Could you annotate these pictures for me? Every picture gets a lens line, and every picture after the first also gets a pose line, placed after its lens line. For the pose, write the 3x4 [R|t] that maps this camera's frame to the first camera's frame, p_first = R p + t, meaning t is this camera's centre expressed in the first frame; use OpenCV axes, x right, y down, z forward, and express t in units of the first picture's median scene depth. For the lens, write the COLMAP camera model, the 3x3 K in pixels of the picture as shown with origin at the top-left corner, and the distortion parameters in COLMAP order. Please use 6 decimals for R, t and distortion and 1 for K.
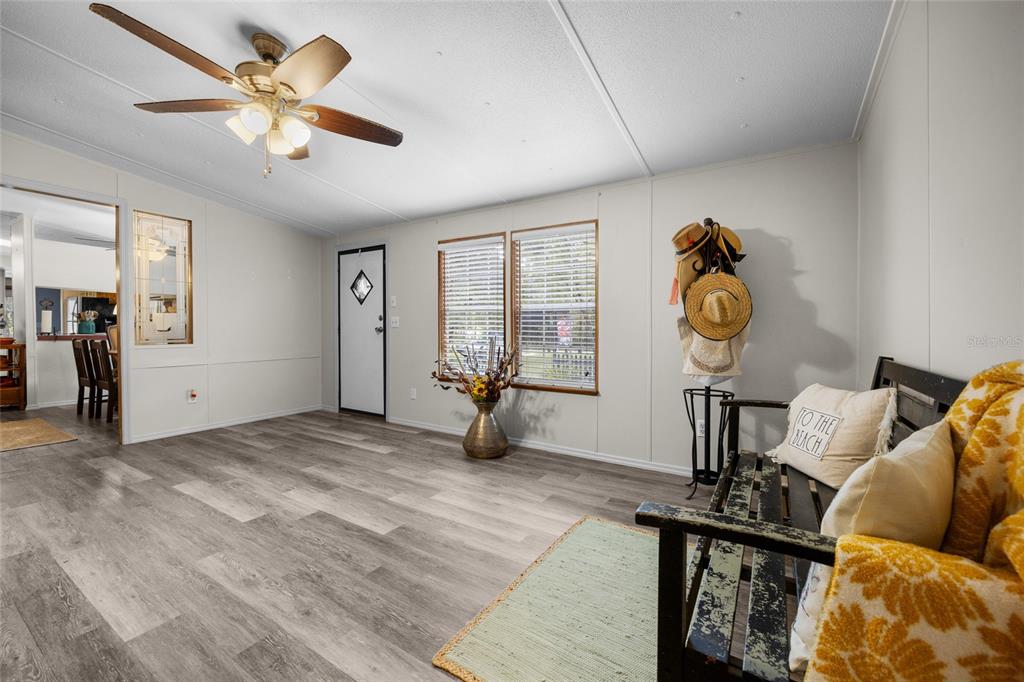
lens RADIAL K [[418.4, 0, 510.6], [0, 418.4, 338.4], [0, 0, 1]] dist [-0.001326, -0.000357]
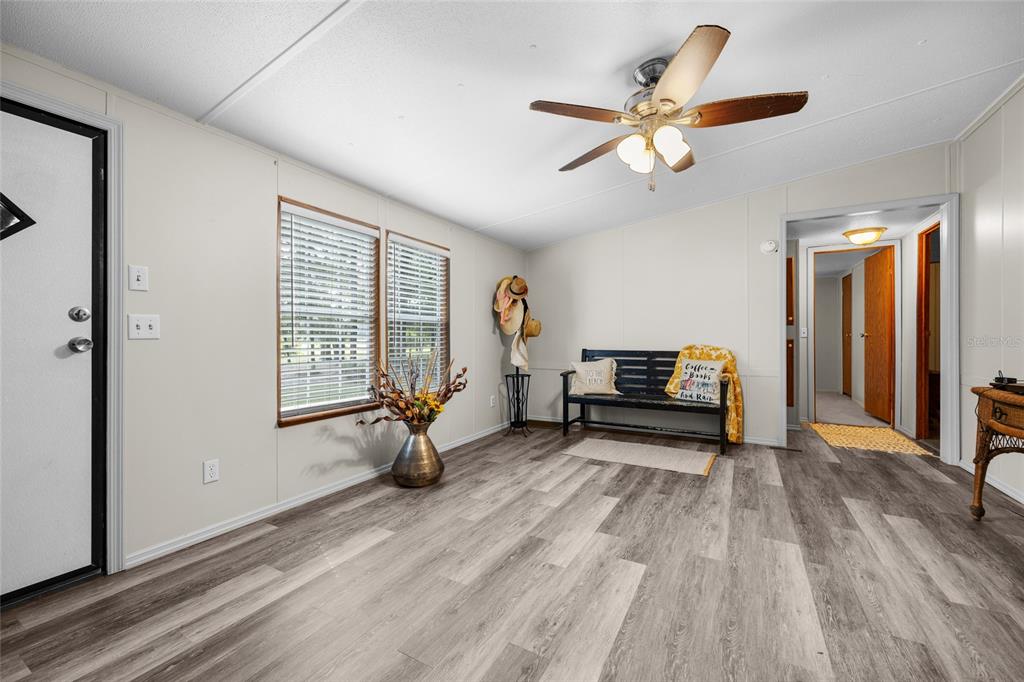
lens RADIAL K [[418.4, 0, 508.8], [0, 418.4, 338.4], [0, 0, 1]] dist [-0.001326, -0.000357]
pose [[-0.058646, -0.000387, 0.998279, -1.304618], [0.025452, 0.999674, 0.001883, -0.031633], [-0.997954, 0.025519, -0.058617, 1.163135]]
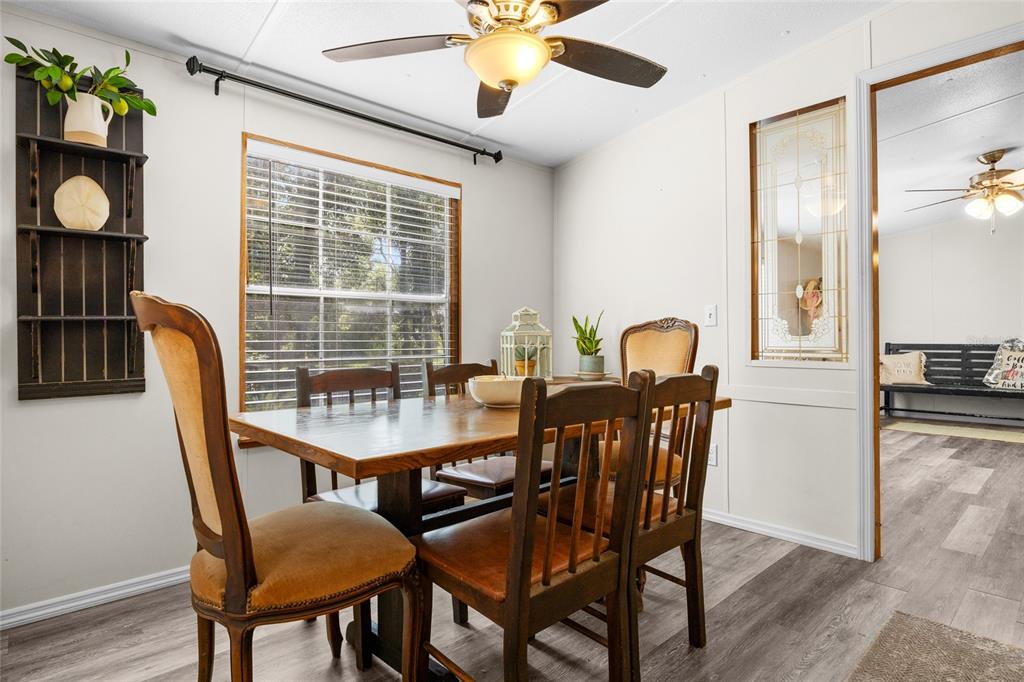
lens RADIAL K [[527.5, 0, 513.6], [0, 527.5, 339.6], [0, 0, 1]] dist [-0.004192, -0.002121]
pose [[0.259822, -0.011758, 0.965585, -2.439158], [0.034602, 0.999397, 0.002858, -0.059789], [-0.965036, 0.032668, 0.260073, 1.842397]]
